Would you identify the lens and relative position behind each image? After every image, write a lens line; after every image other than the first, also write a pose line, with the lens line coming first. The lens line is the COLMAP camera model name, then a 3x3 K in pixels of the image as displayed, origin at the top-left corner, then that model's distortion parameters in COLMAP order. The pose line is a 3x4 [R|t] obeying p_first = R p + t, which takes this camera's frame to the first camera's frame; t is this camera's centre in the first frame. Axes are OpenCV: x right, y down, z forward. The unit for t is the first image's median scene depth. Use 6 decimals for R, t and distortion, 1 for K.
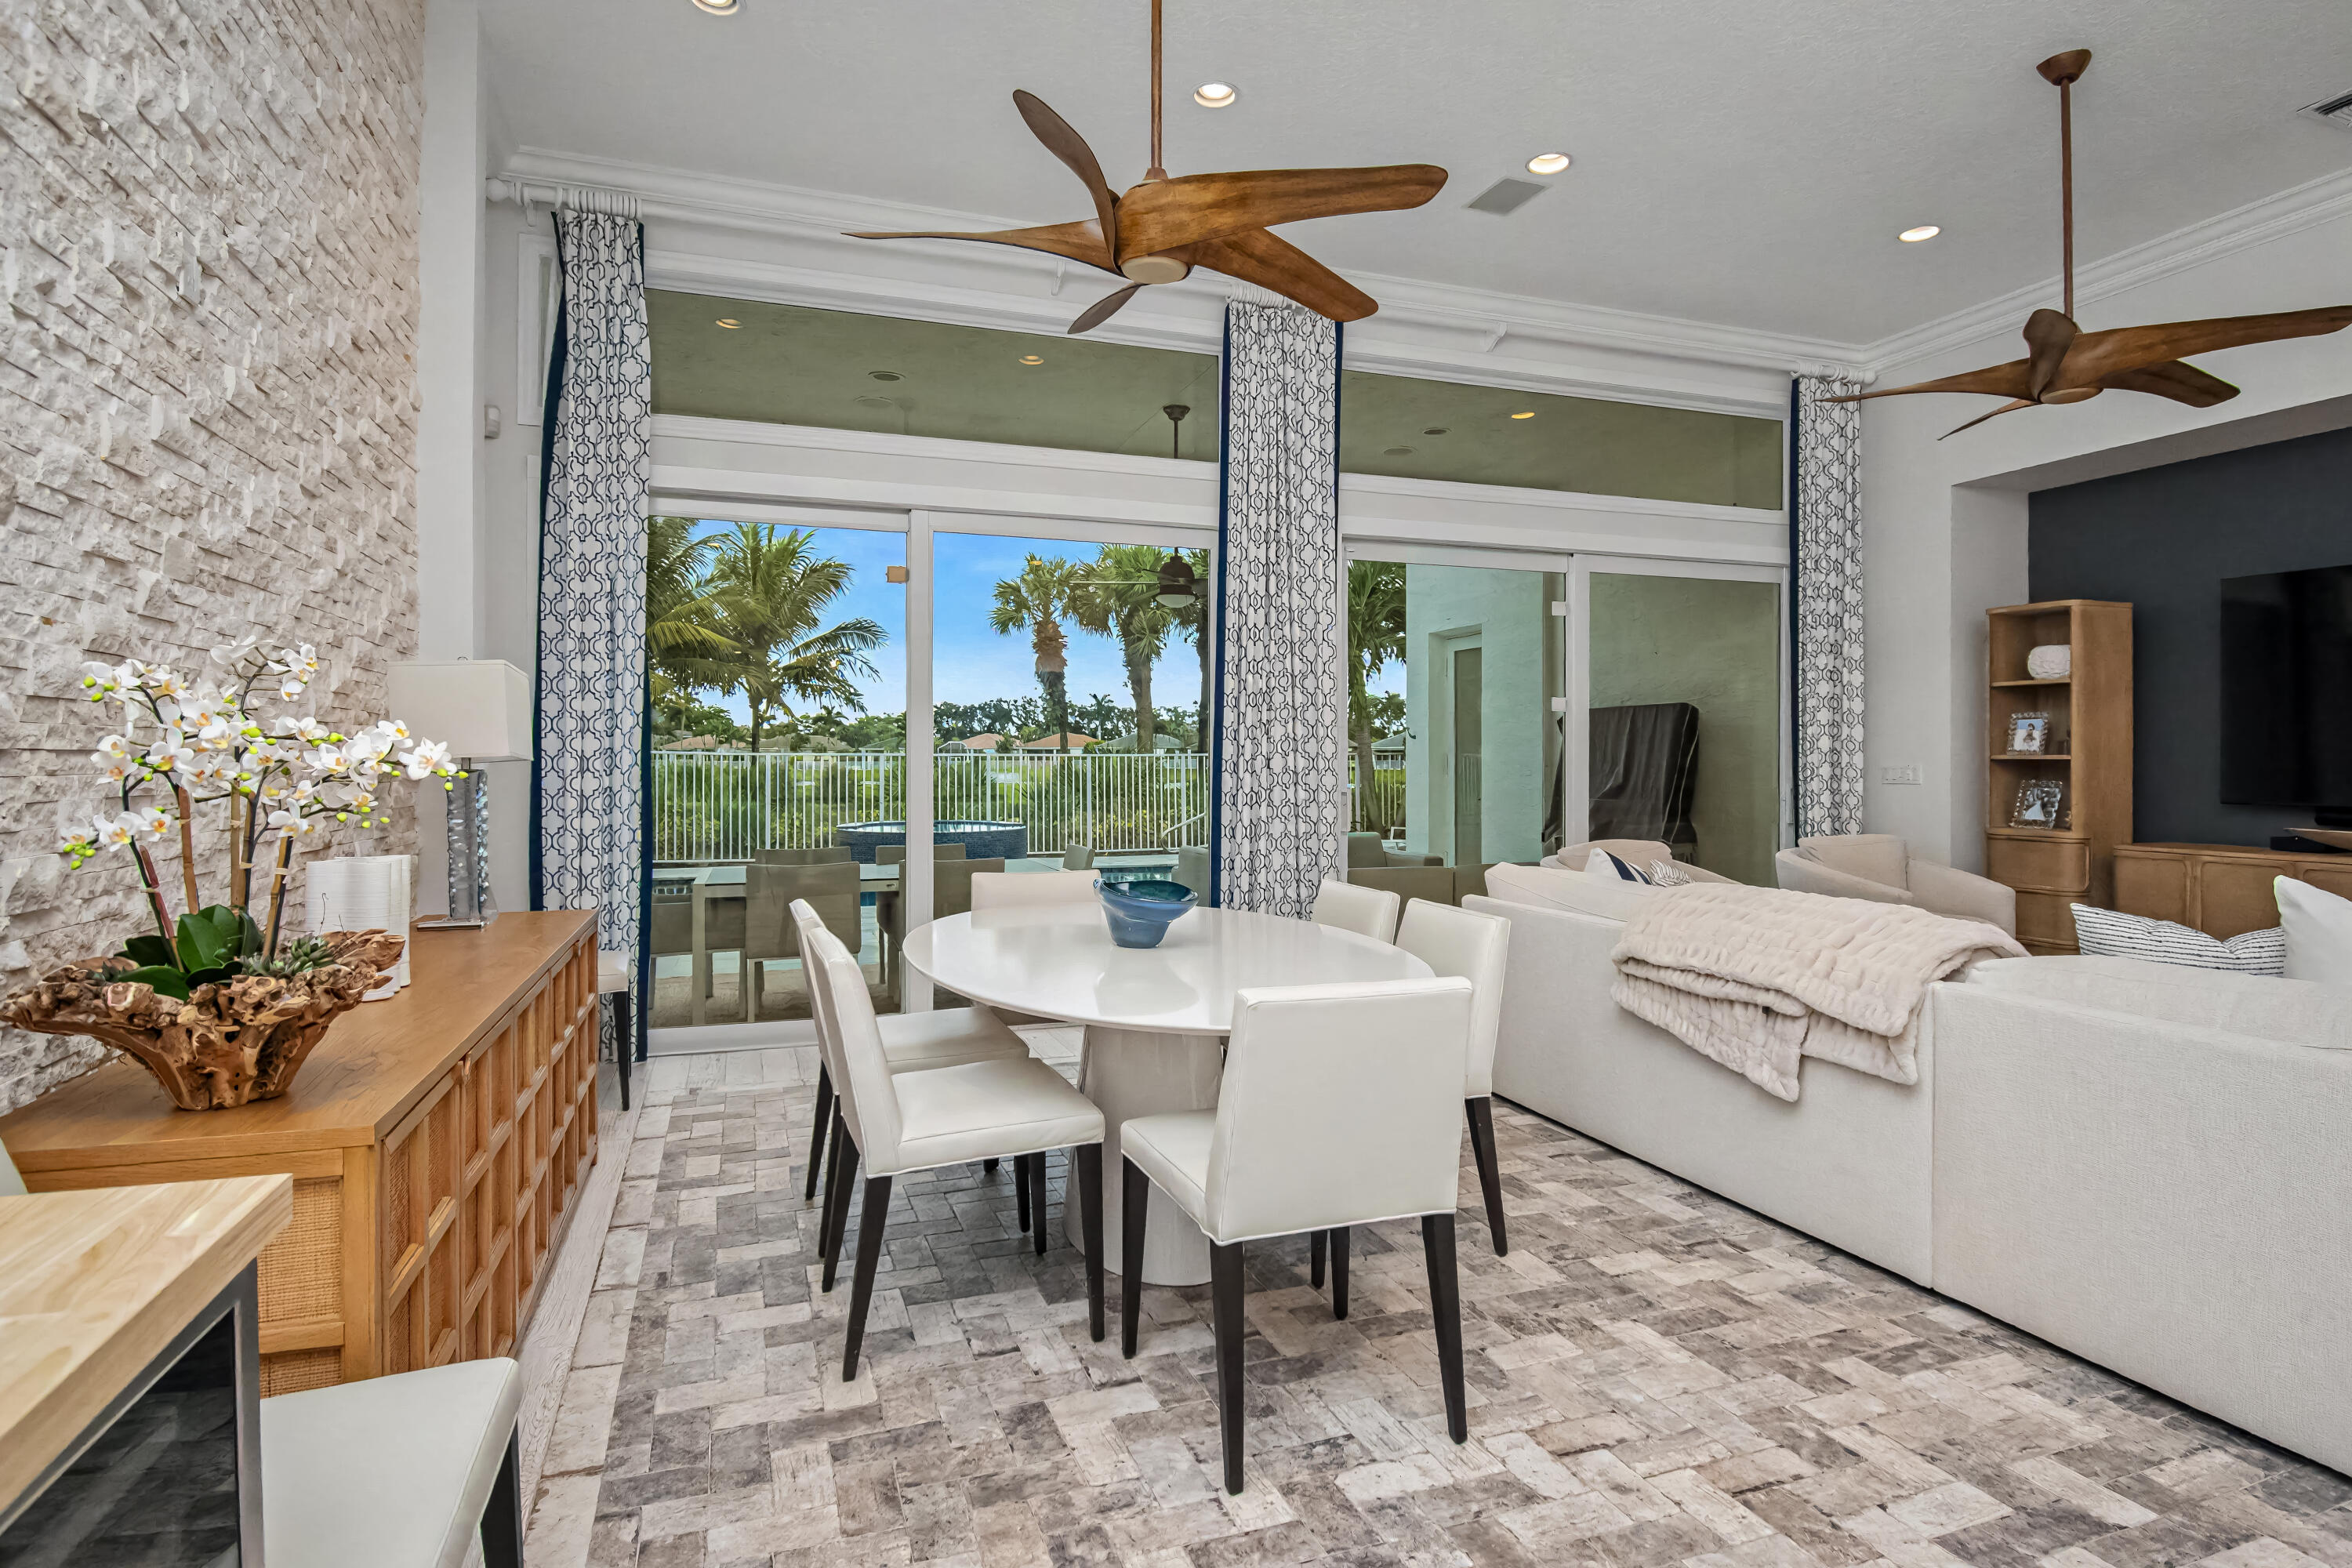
lens RADIAL K [[1239.5, 0, 1196.6], [0, 1239.5, 761.0], [0, 0, 1]] dist [0.002946, -0.008673]
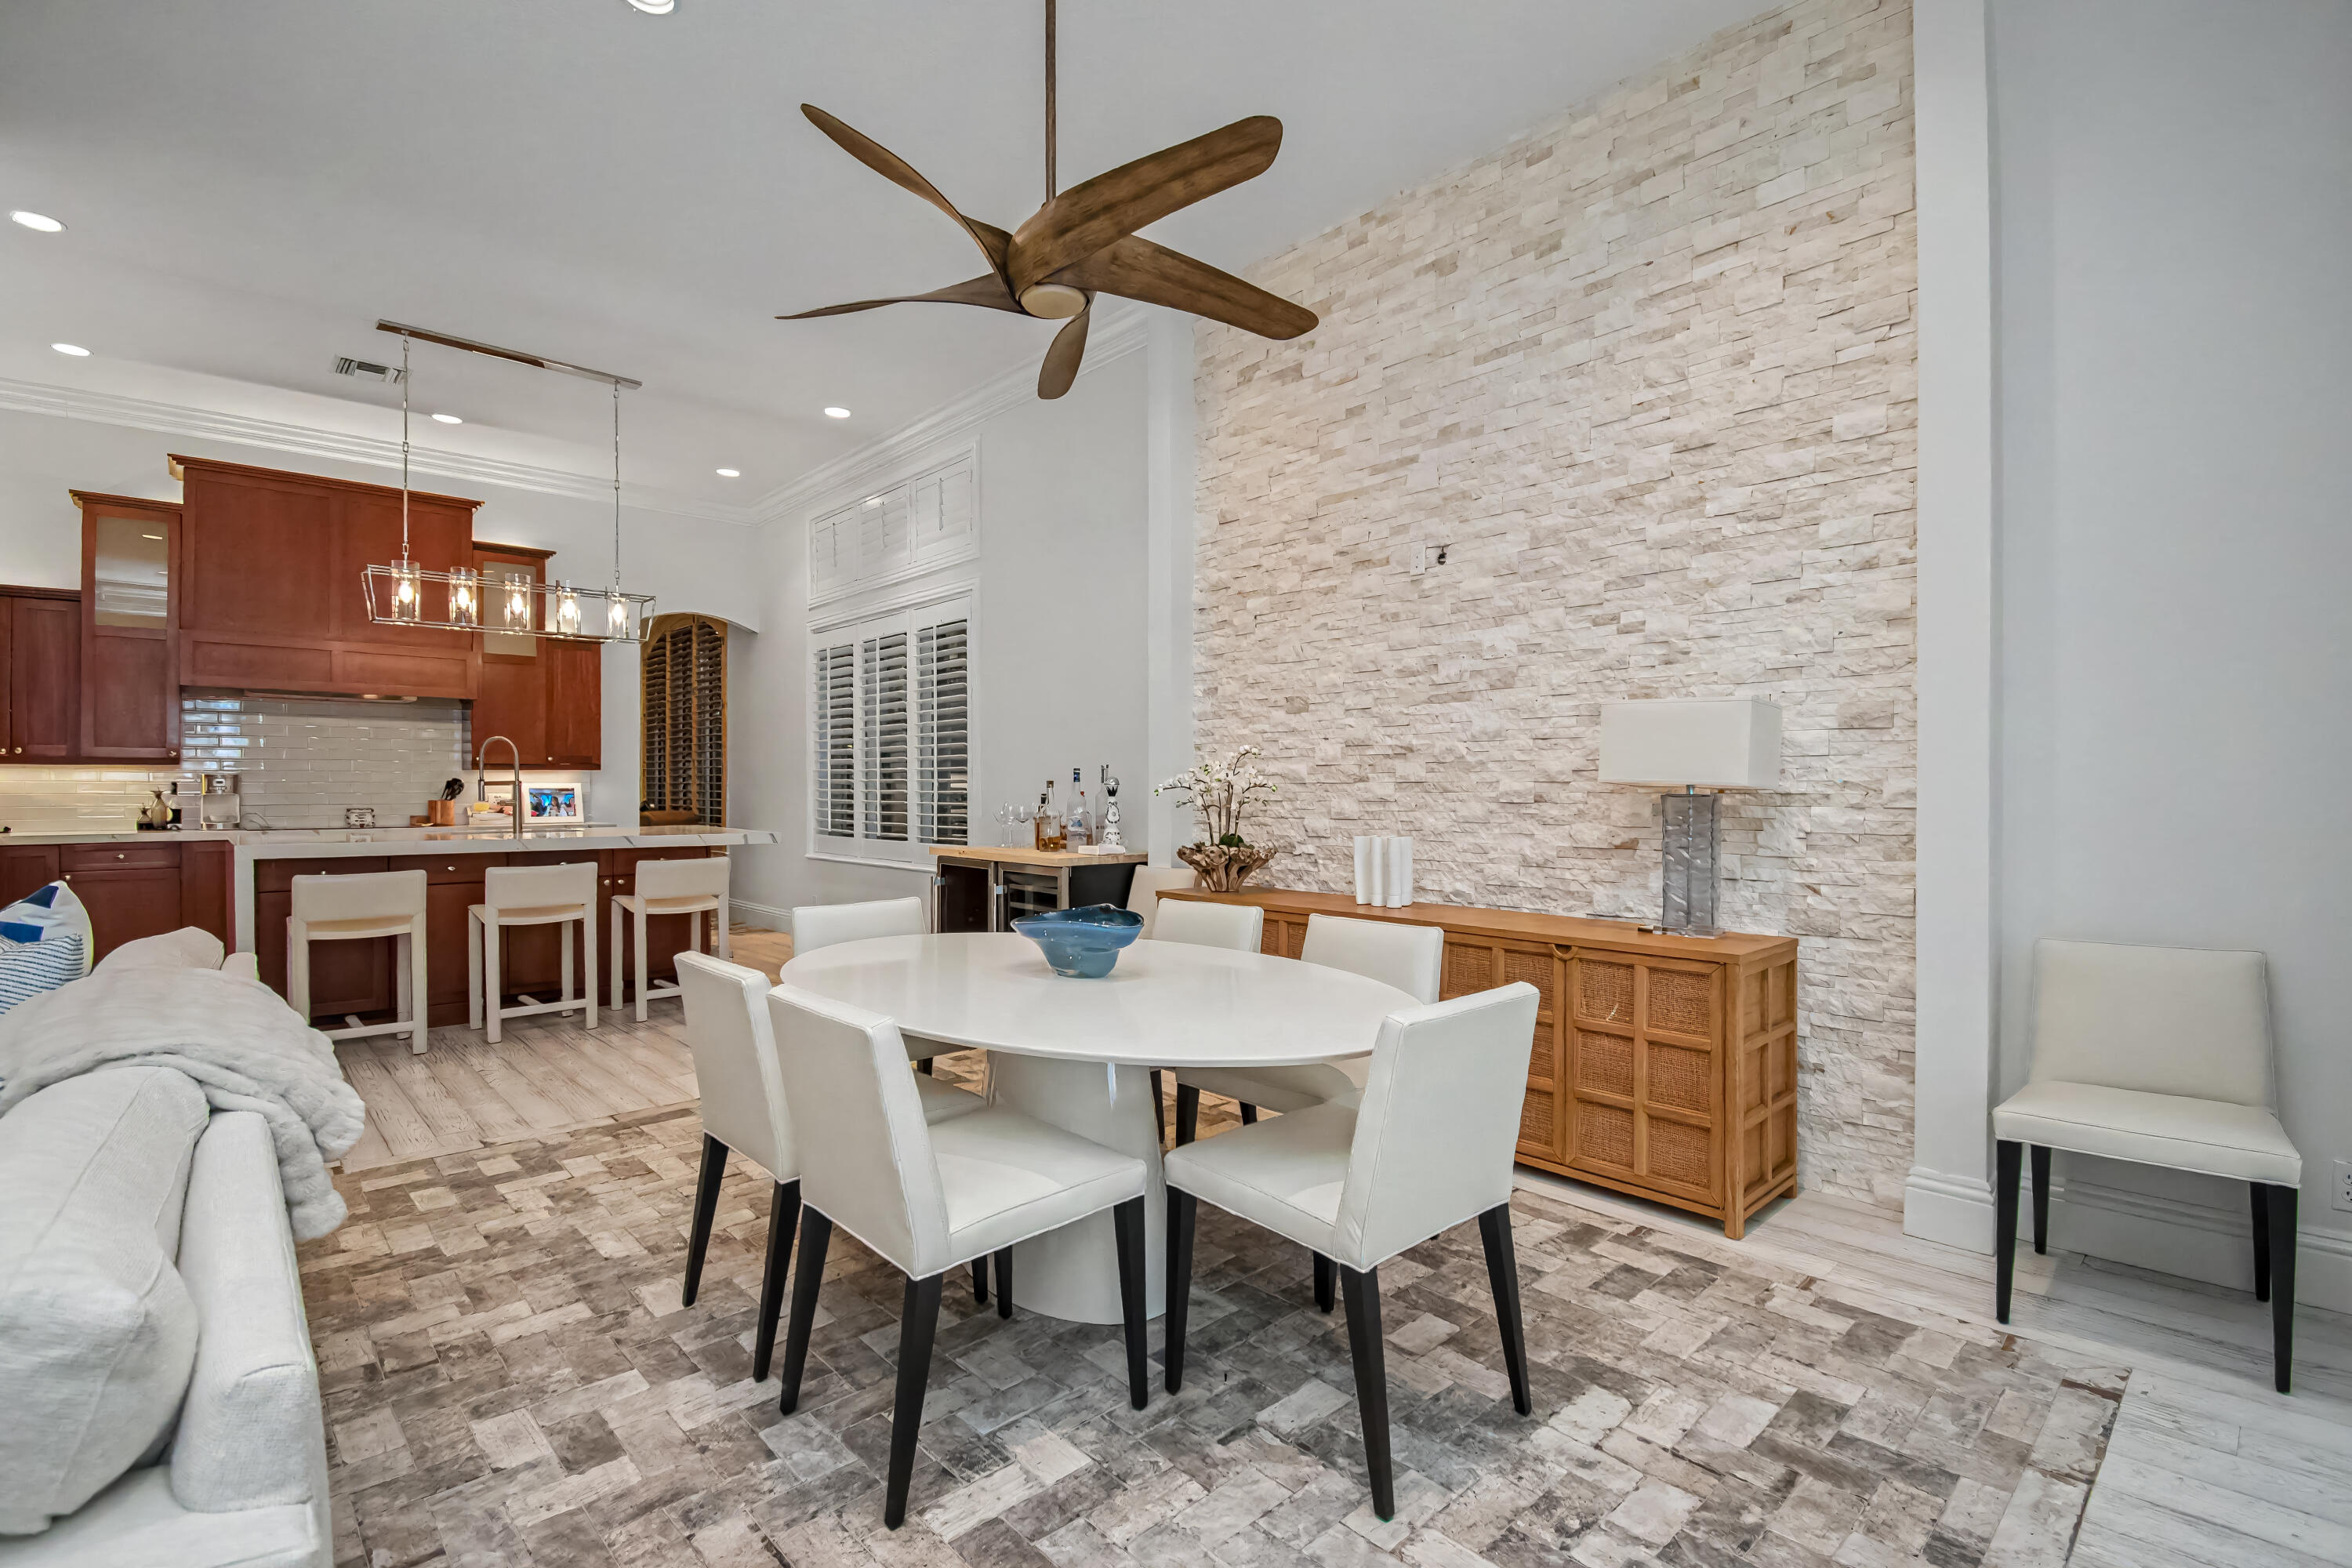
lens RADIAL K [[1064.3, 0, 1194.1], [0, 1064.3, 792.7], [0, 0, 1]] dist [0.006663, -0.014621]
pose [[-0.917811, 0.002365, -0.397010, 0.154857], [0.000372, 0.999987, 0.005096, 0.000388], [0.397017, 0.004529, -0.917800, 1.382421]]
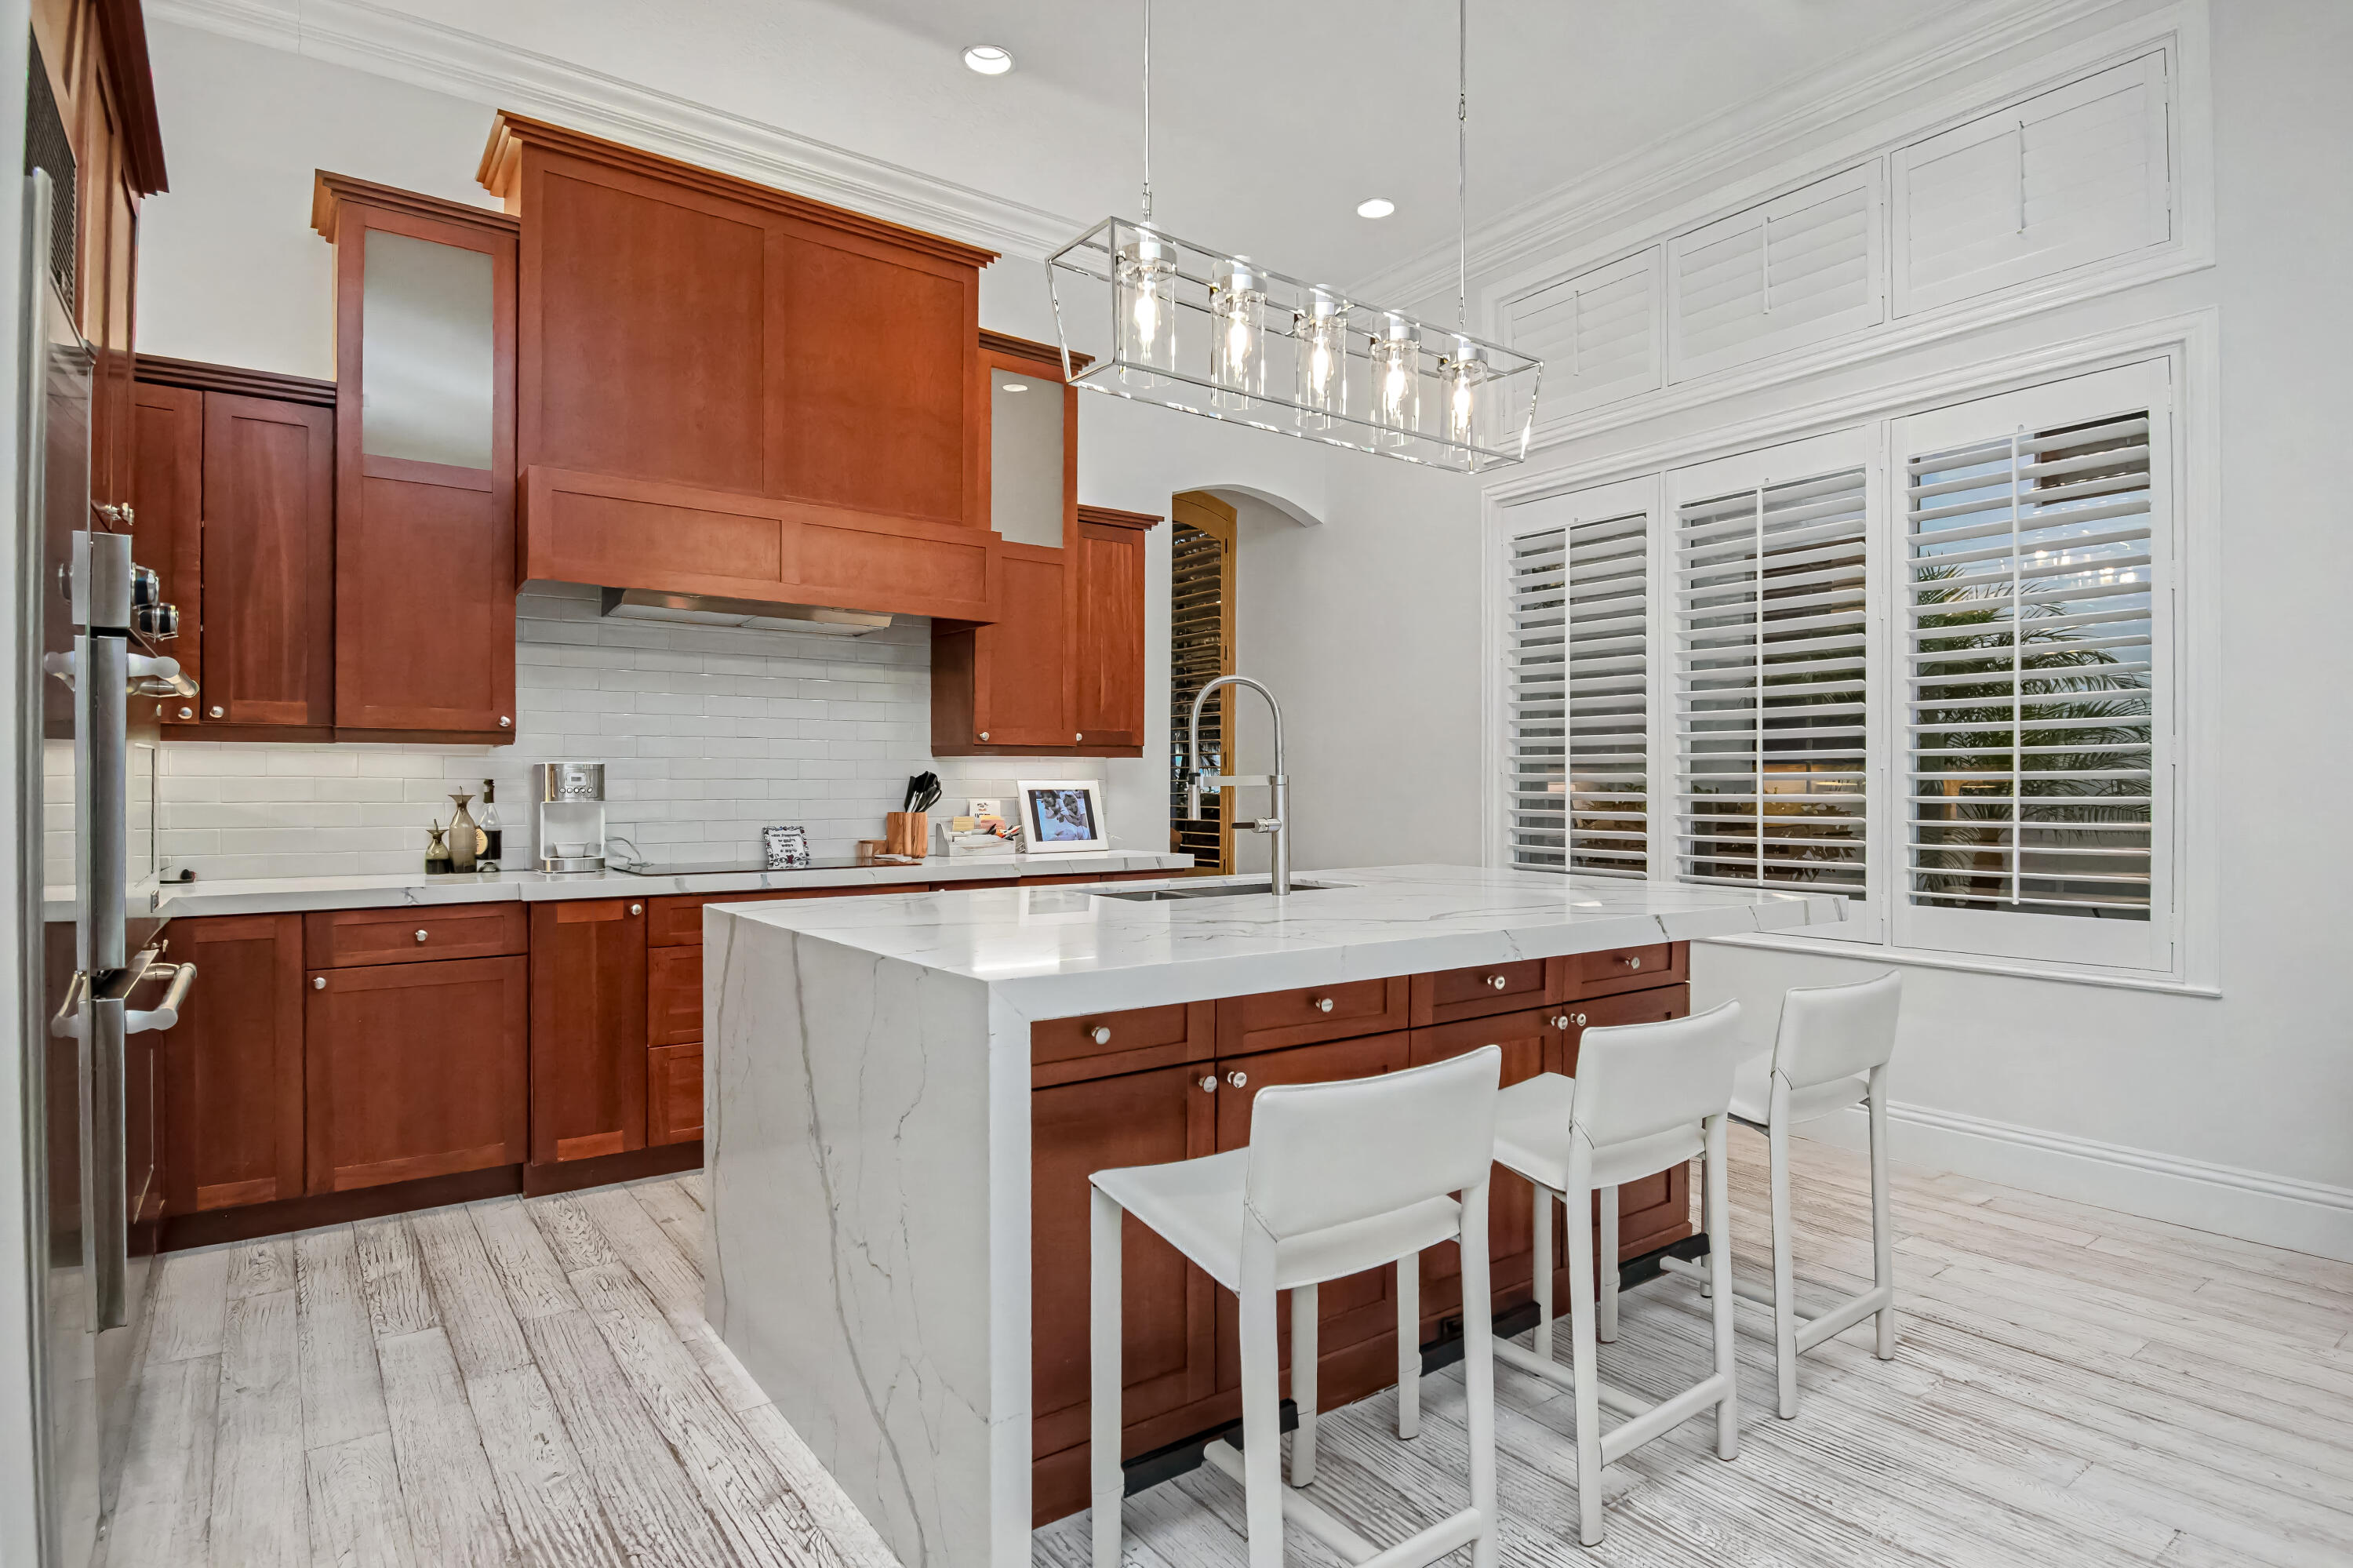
lens RADIAL K [[1240.1, 0, 1222.0], [0, 1240.1, 789.1], [0, 0, 1]] dist [0.002946, -0.008673]
pose [[-0.950917, 0.002336, -0.309437, 0.692265], [0.001611, 0.999995, 0.002599, -0.001341], [0.309442, 0.001973, -0.950916, 0.389859]]
